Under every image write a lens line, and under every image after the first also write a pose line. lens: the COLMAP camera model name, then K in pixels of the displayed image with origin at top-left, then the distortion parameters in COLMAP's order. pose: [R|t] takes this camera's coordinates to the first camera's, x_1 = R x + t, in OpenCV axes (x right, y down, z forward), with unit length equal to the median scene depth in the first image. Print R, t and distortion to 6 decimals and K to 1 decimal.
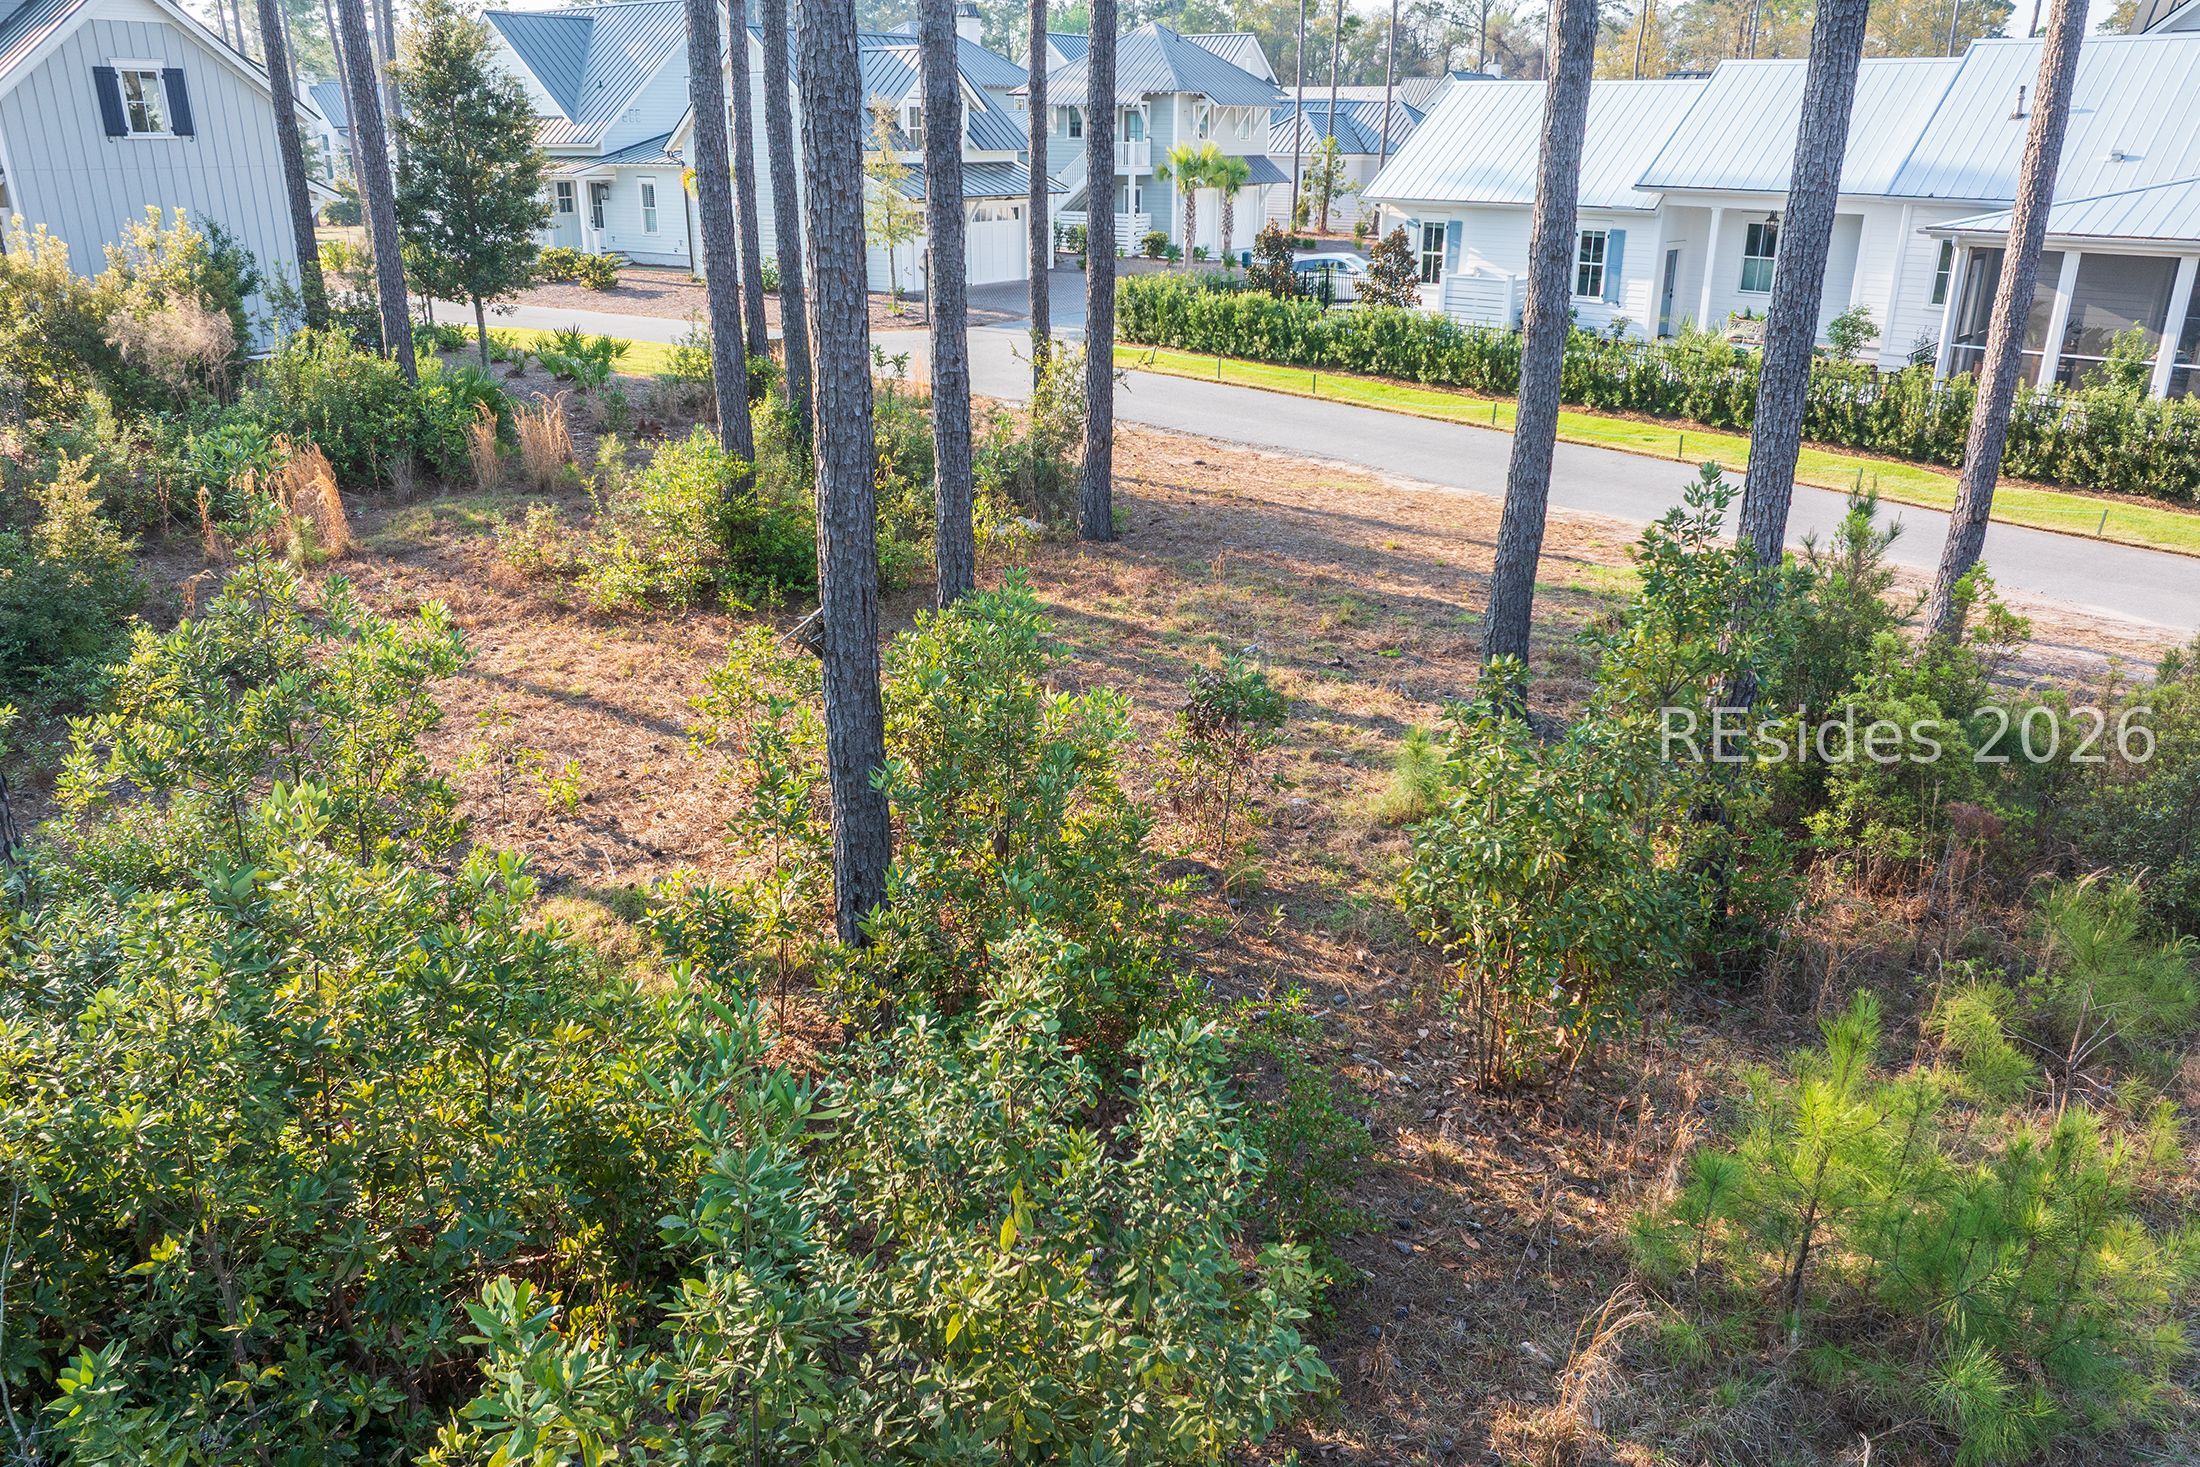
lens RADIAL K [[1559.2, 0, 1097.7], [0, 1559.2, 735.5], [0, 0, 1]] dist [-0.048246, 0.015236]
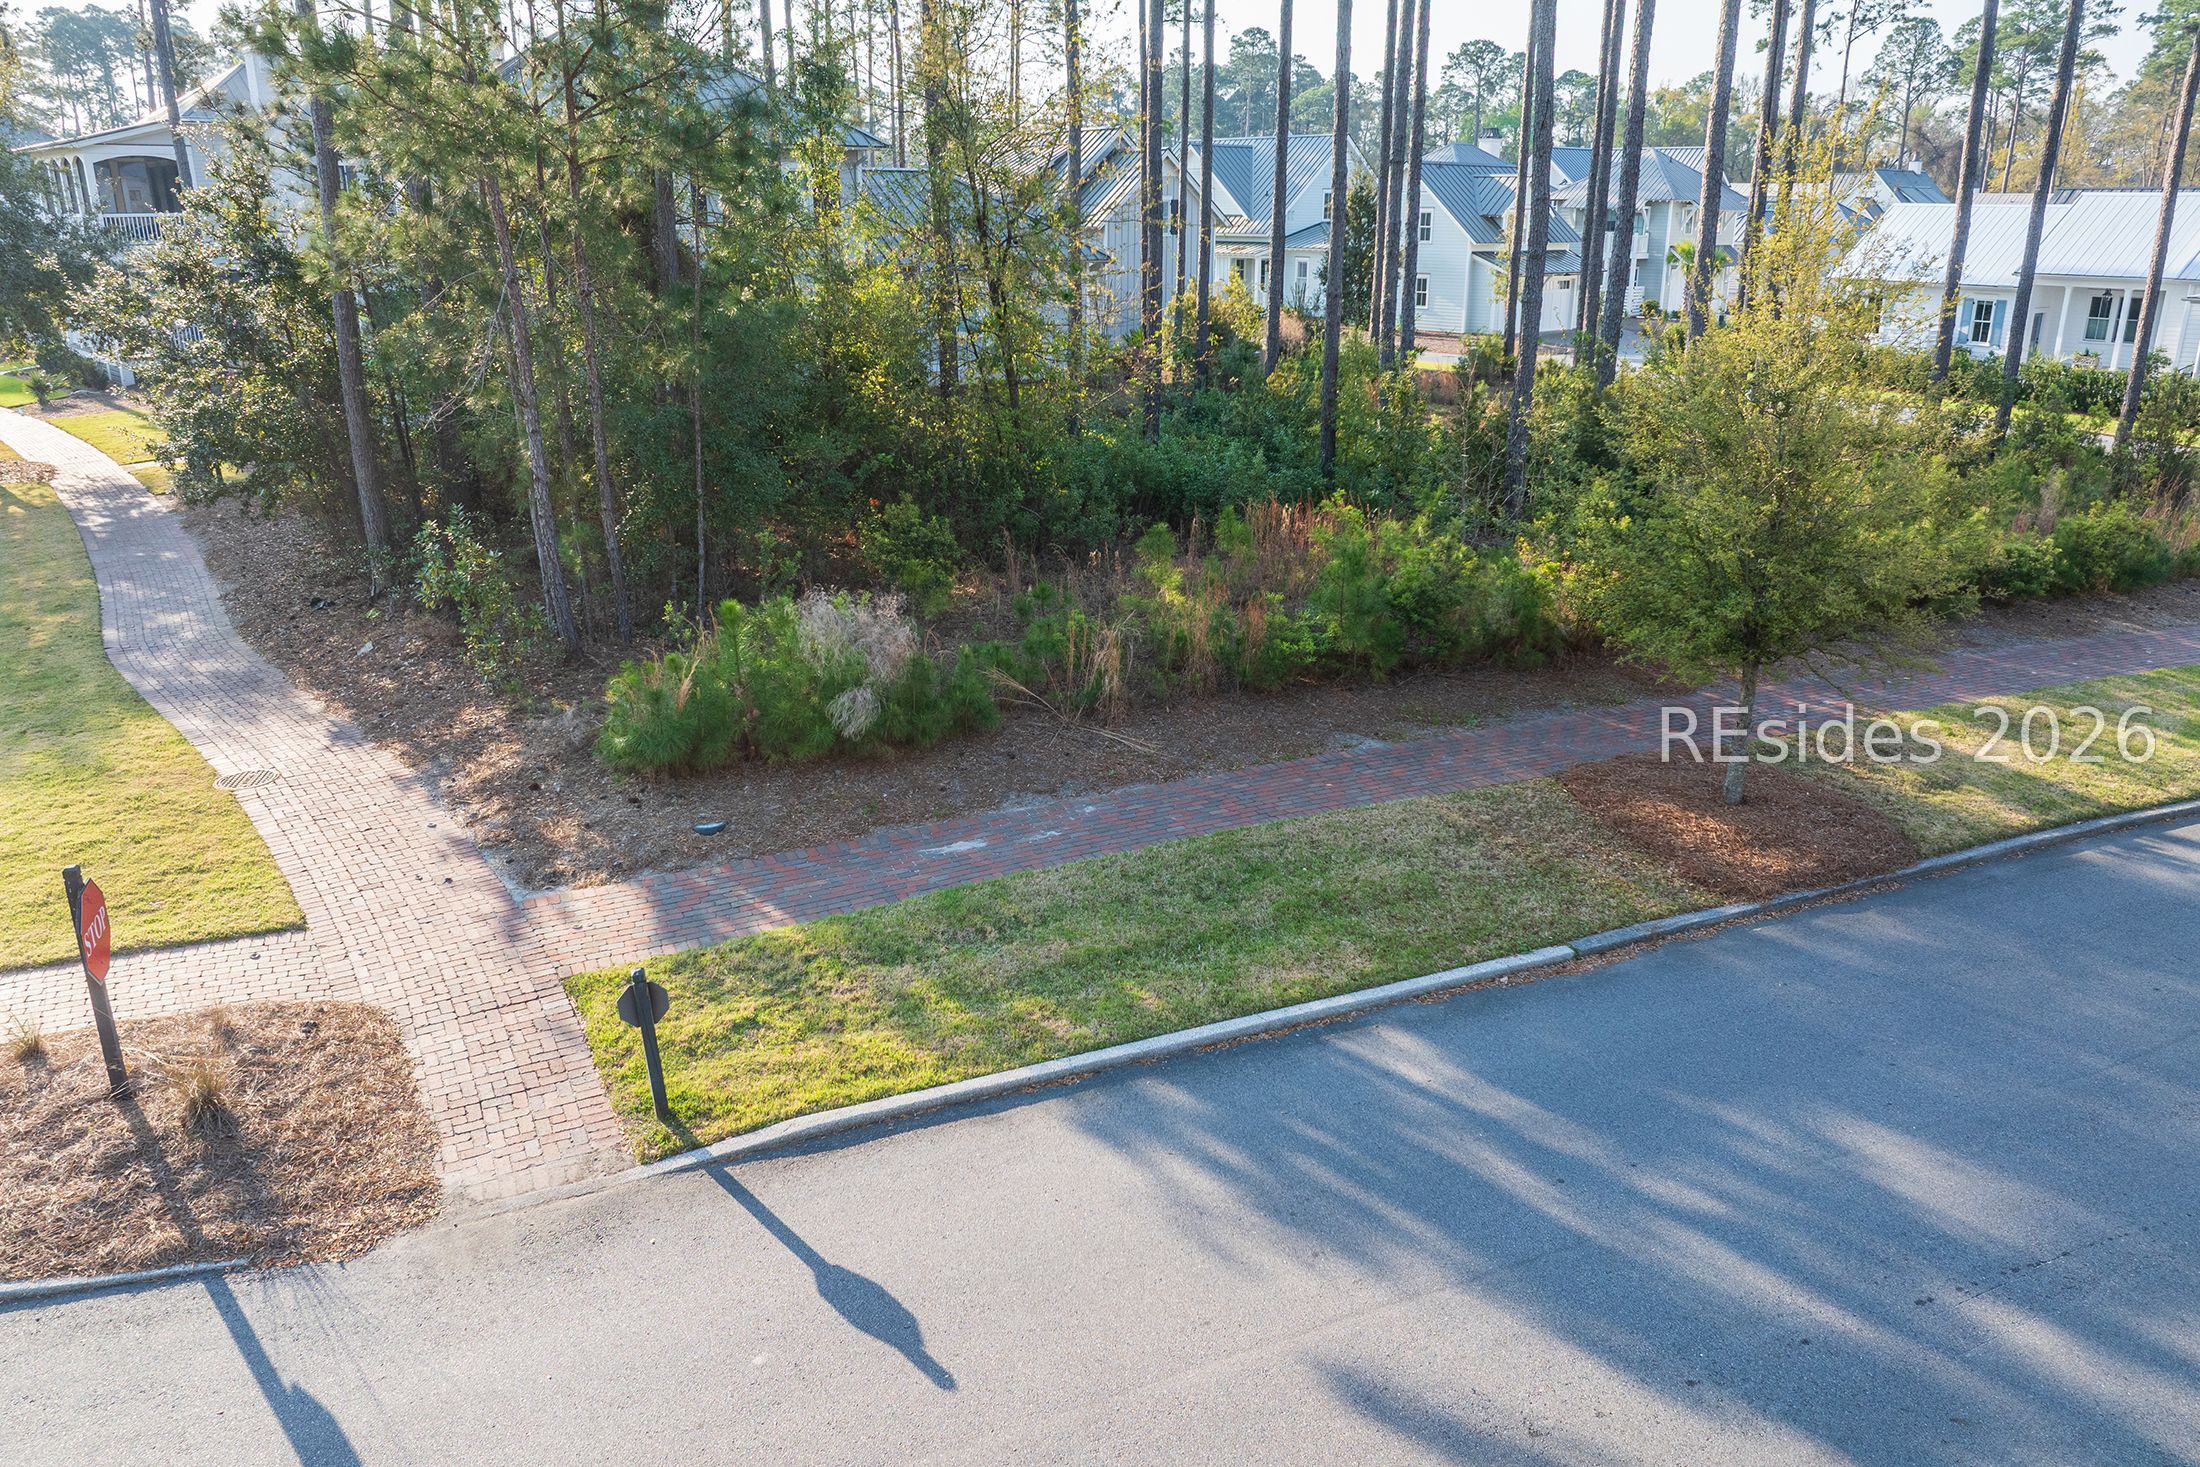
lens RADIAL K [[1559.2, 0, 1096.1], [0, 1559.2, 732.0], [0, 0, 1]] dist [-0.048246, 0.015236]
pose [[0.974169, 0.068658, -0.215130, -0.193943], [-0.077704, 0.996401, -0.033871, 0.232943], [0.212031, 0.049713, 0.975998, -0.688212]]
